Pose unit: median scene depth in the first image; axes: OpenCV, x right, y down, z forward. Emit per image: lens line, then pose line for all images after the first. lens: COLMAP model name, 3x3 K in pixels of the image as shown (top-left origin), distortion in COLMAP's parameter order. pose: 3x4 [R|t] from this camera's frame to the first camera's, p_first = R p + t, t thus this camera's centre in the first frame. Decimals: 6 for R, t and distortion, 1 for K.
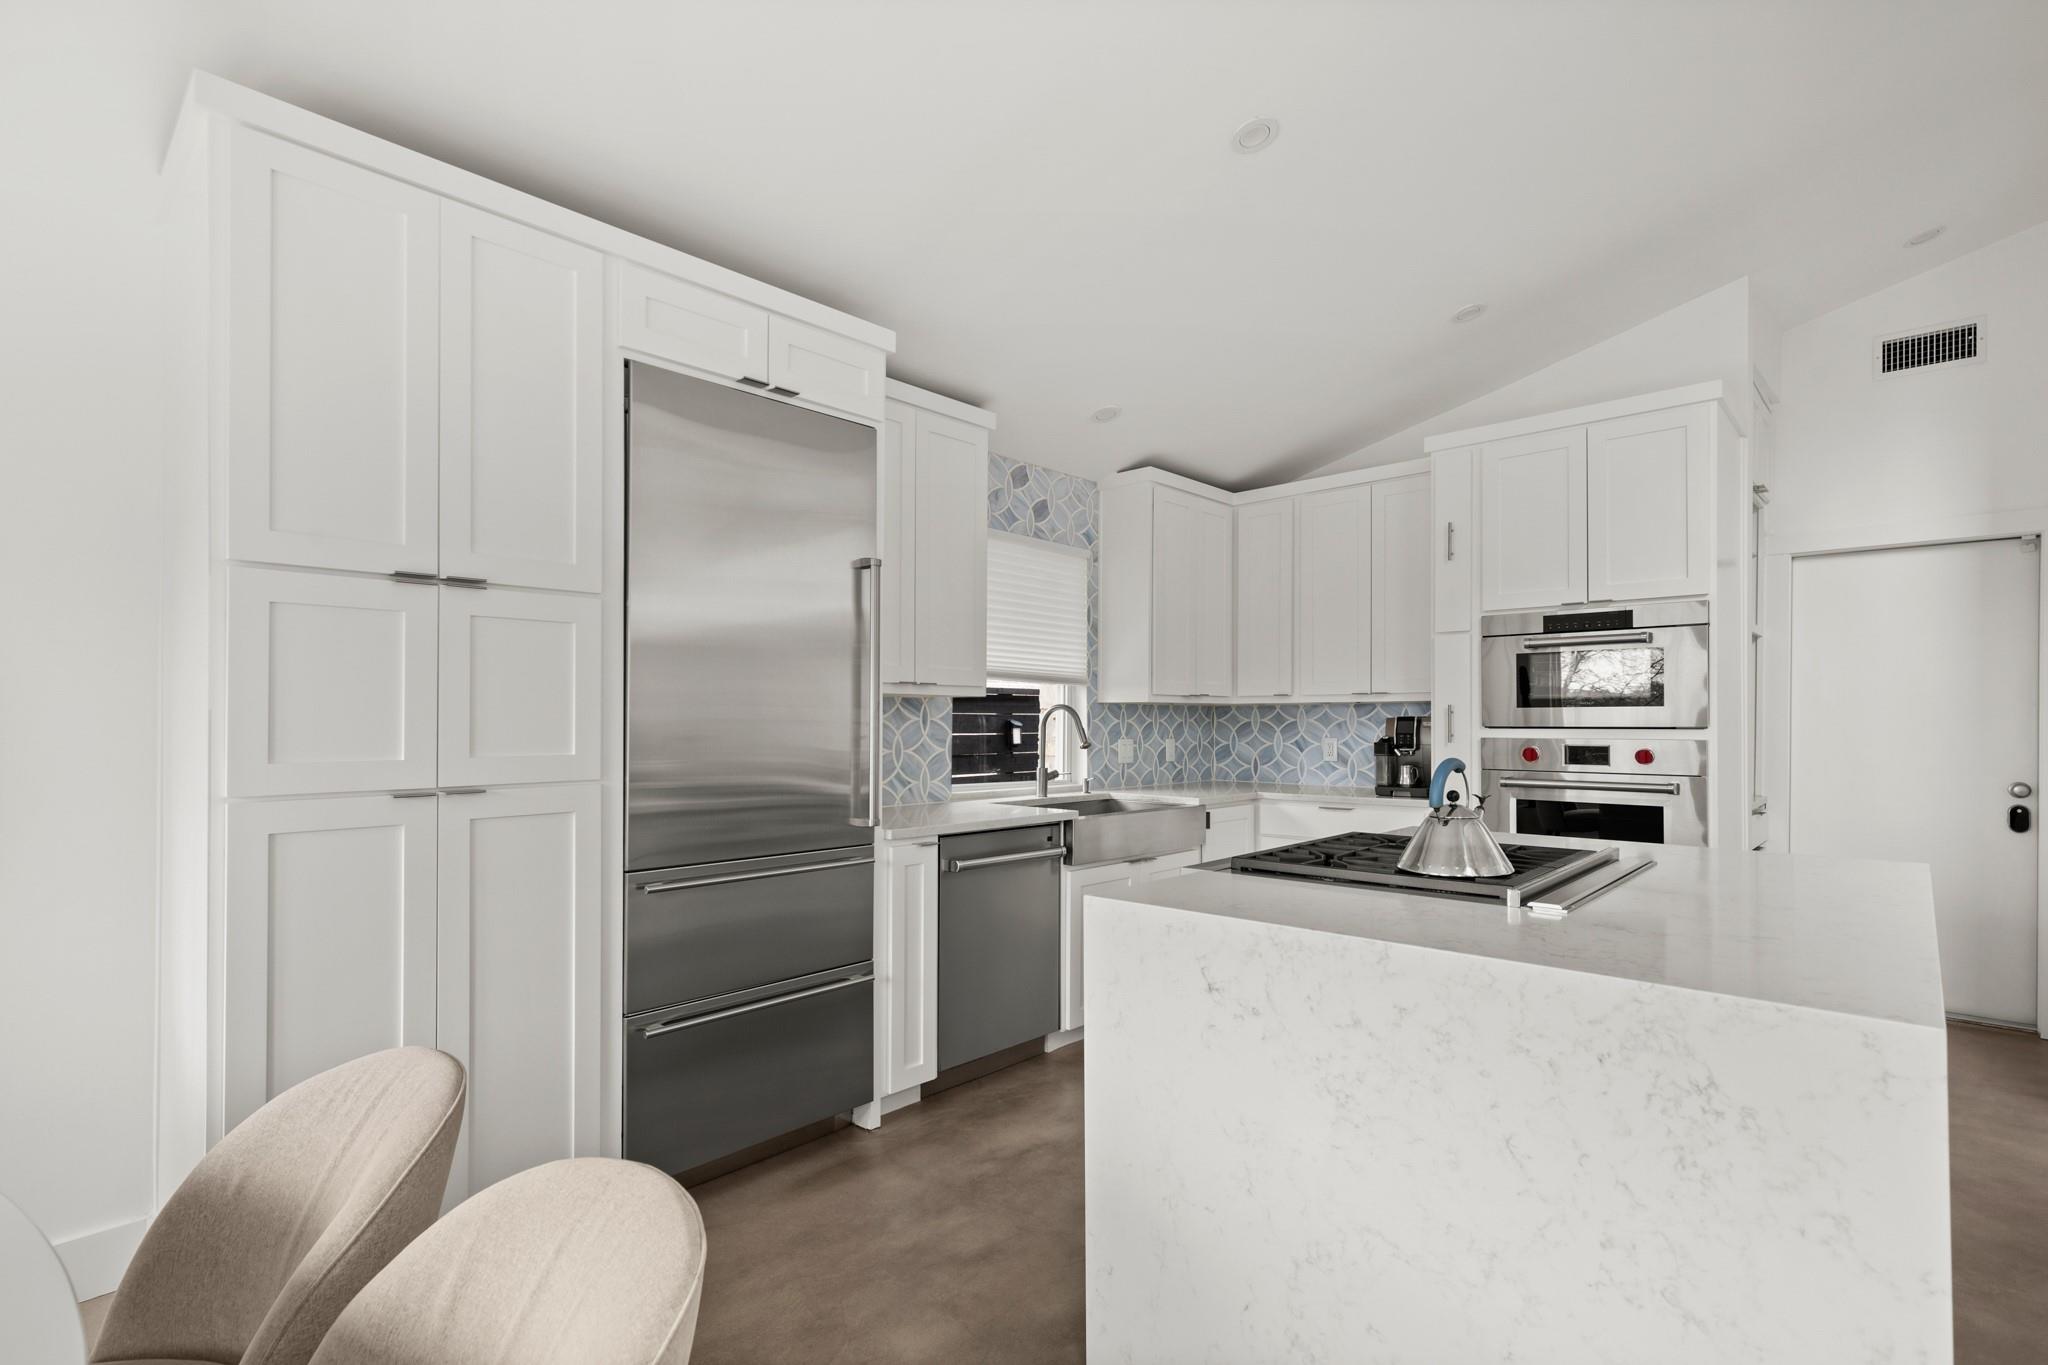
lens RADIAL K [[954.6, 0, 1025.0], [0, 954.6, 727.0], [0, 0, 1]] dist [-0.000271, -0.000047]
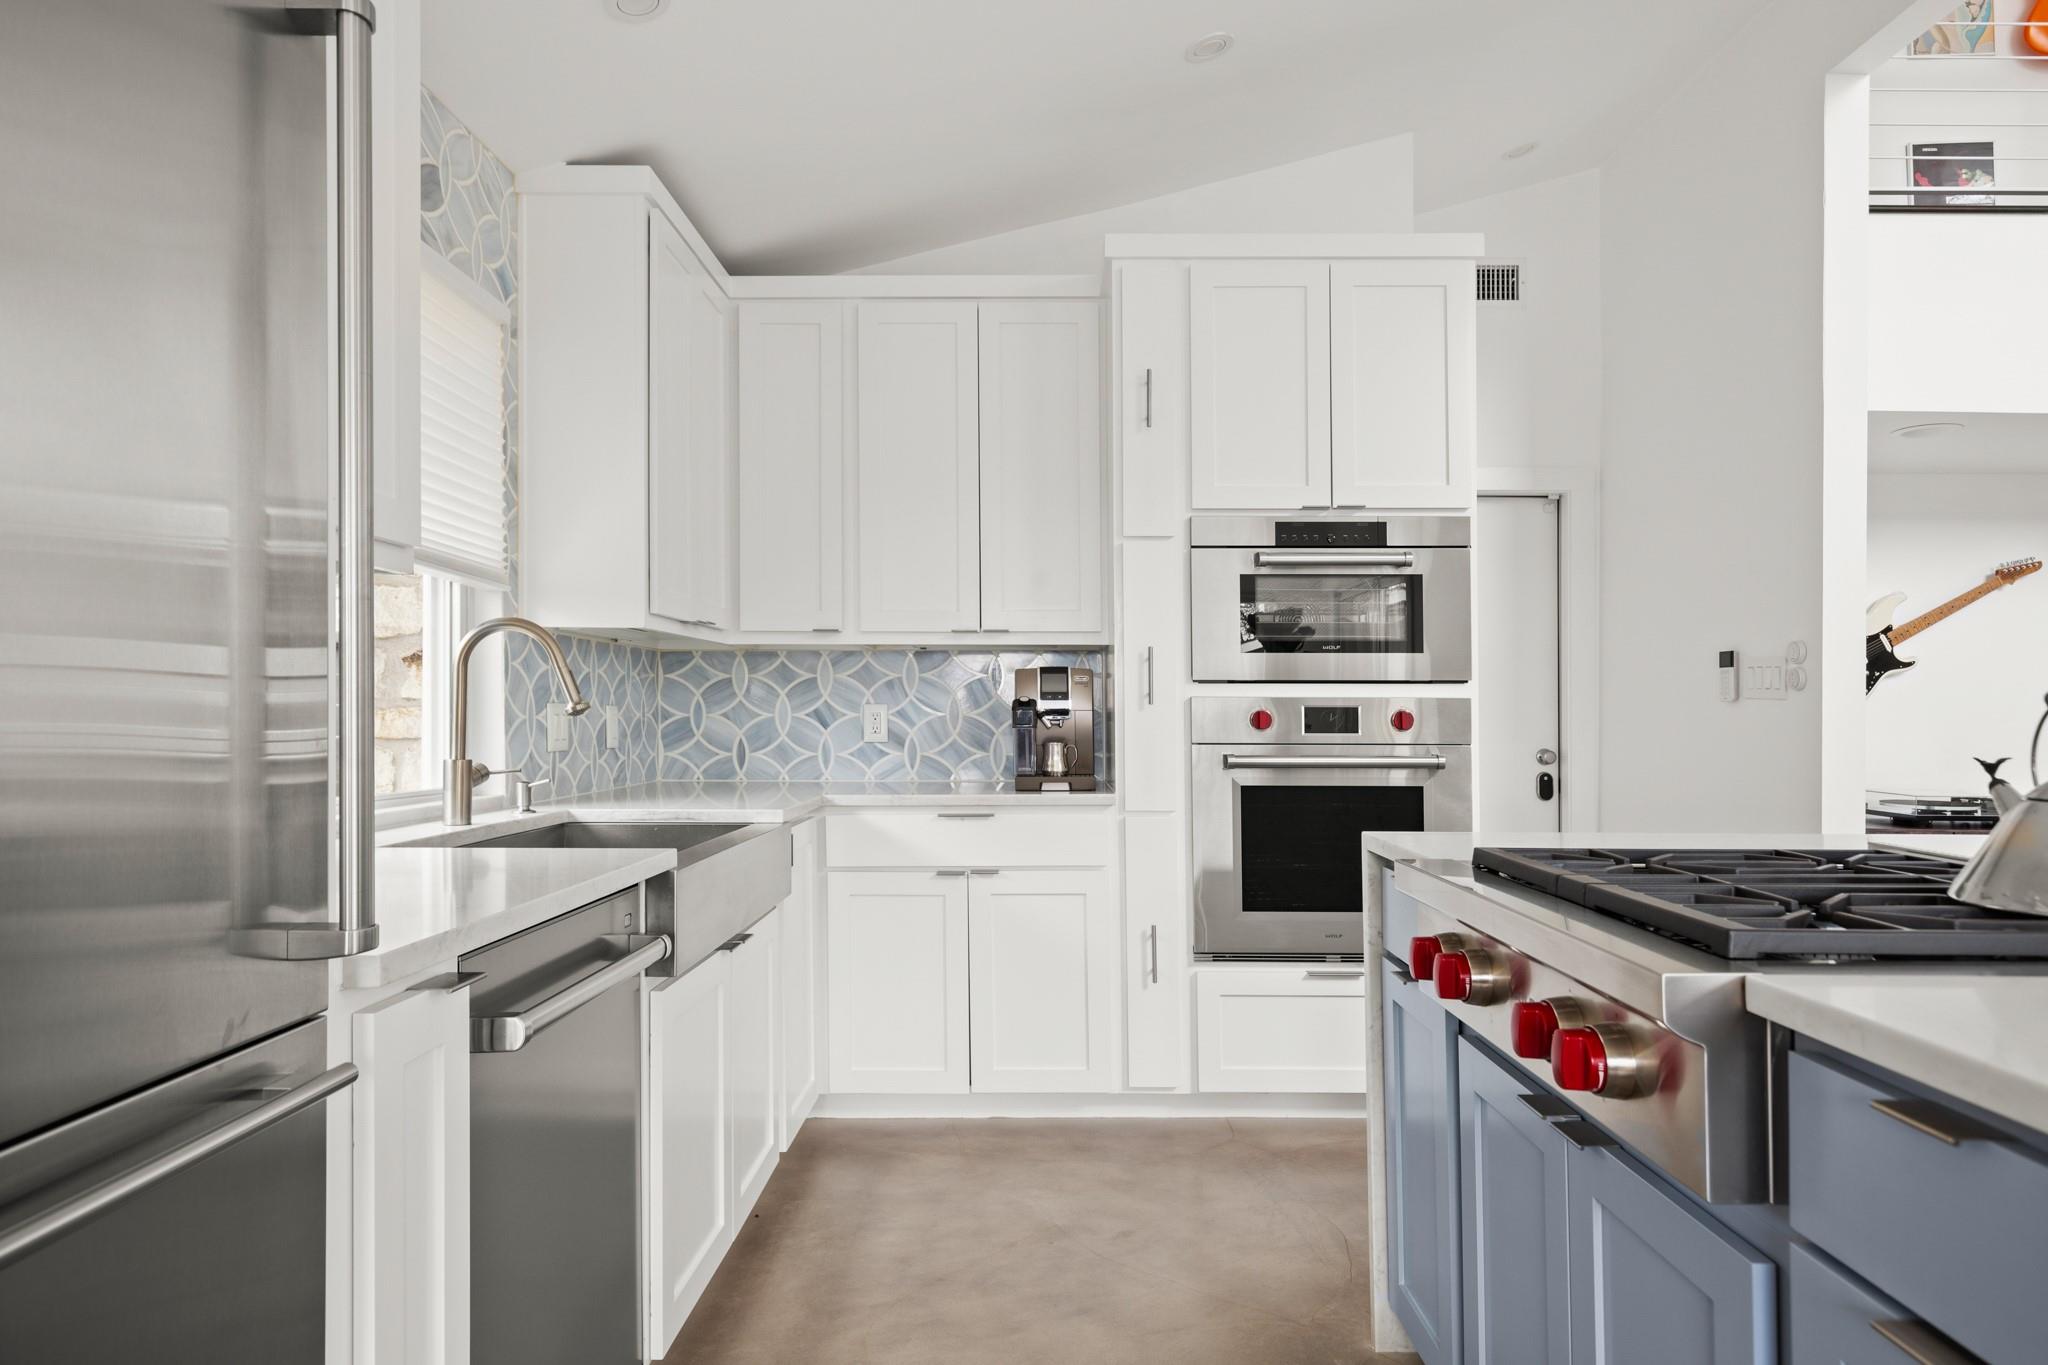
lens RADIAL K [[1220.5, 0, 1029.4], [0, 1220.5, 714.0], [0, 0, 1]] dist [0.002238, 0.000699]
pose [[0.738013, 0.000423, 0.674786, -0.146341], [0.001103, 0.999998, -0.001832, 0.019483], [-0.674786, 0.002096, 0.738011, 0.351181]]
